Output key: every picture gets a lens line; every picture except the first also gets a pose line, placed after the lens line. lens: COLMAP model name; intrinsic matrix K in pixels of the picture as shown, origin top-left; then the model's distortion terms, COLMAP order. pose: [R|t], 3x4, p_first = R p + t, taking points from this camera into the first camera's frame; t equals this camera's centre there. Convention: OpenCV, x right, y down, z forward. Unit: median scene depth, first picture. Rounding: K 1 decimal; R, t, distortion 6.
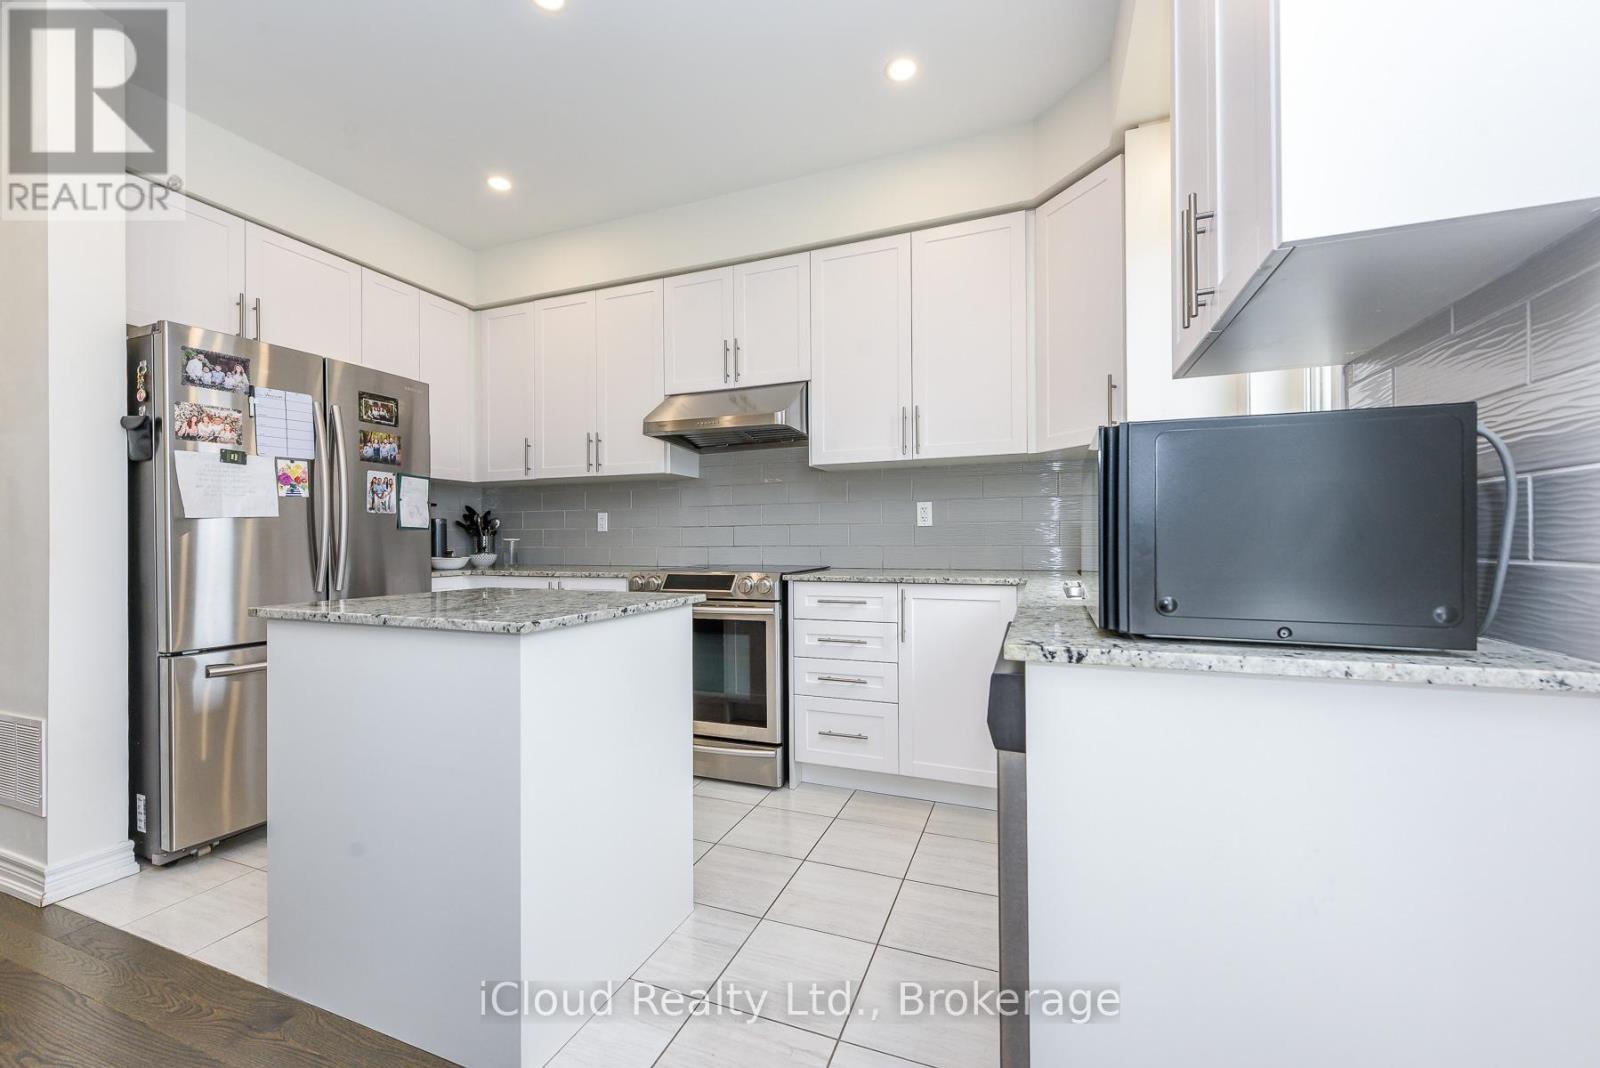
lens RADIAL K [[622.0, 0, 799.7], [0, 622.0, 537.7], [0, 0, 1]] dist [0.005908, -0.000441]
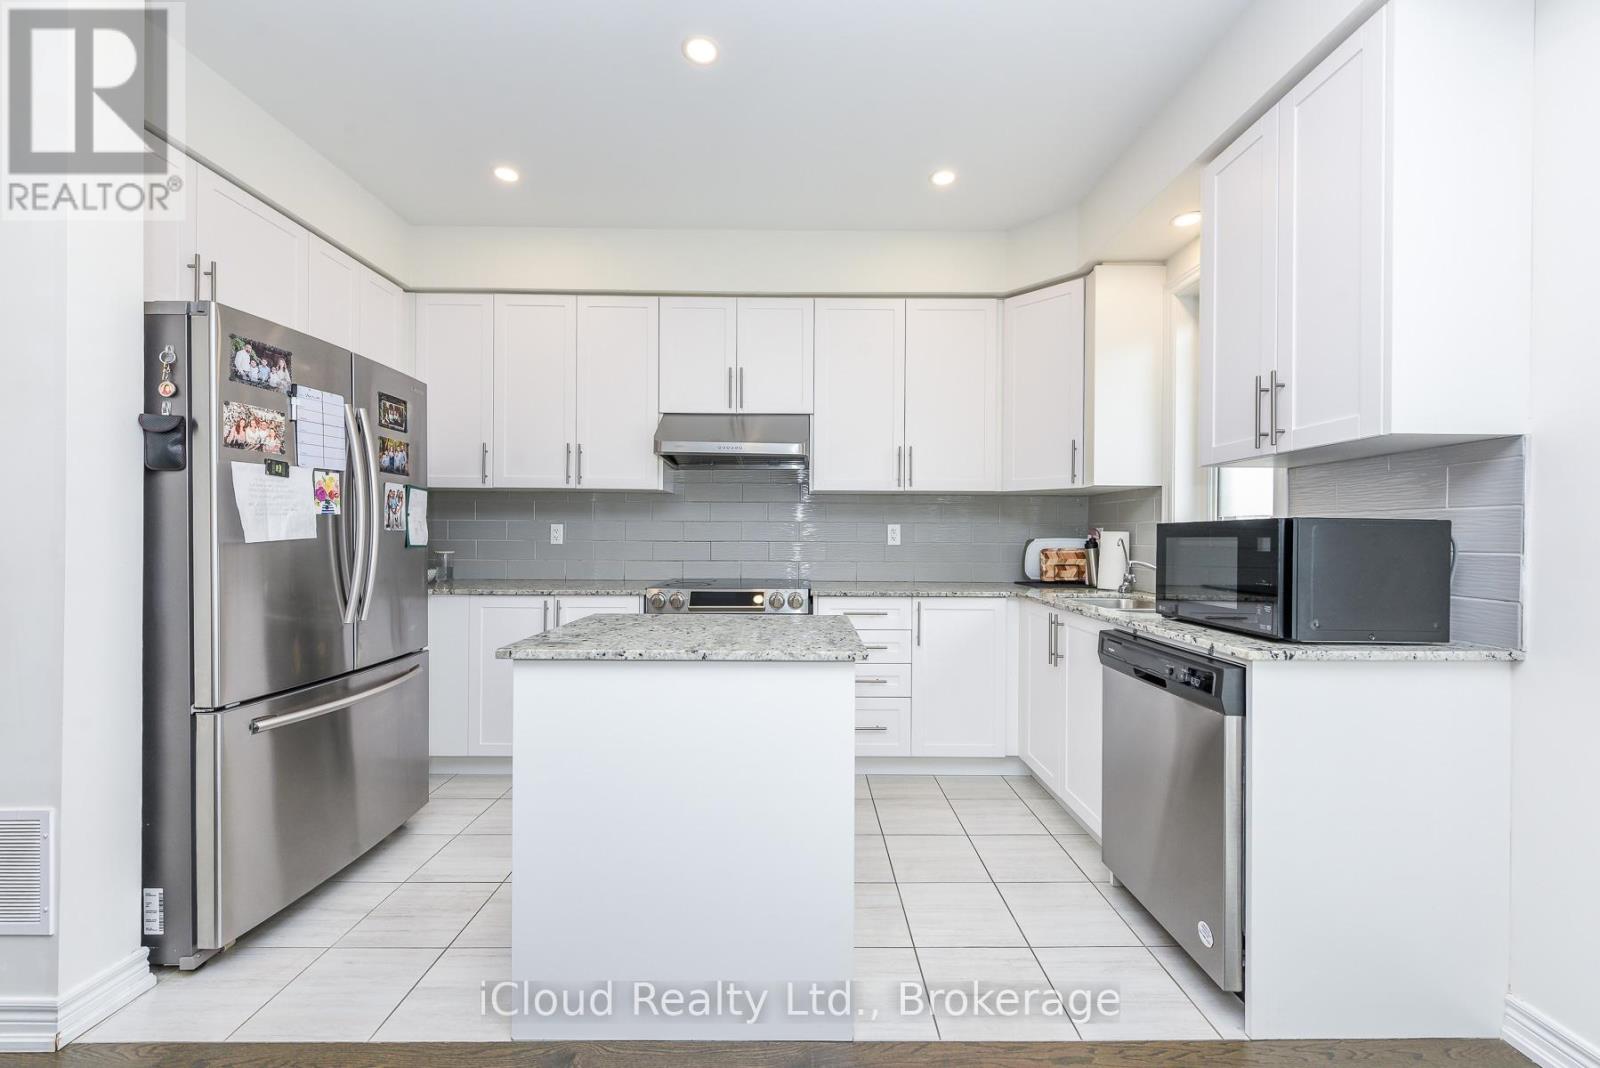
lens RADIAL K [[622.0, 0, 807.2], [0, 622.0, 538.2], [0, 0, 1]] dist [0.005908, -0.000441]
pose [[0.930012, 0.011145, 0.367360, -0.505070], [-0.013167, 0.999909, 0.002998, -0.043463], [-0.367293, -0.007625, 0.930074, -0.040338]]
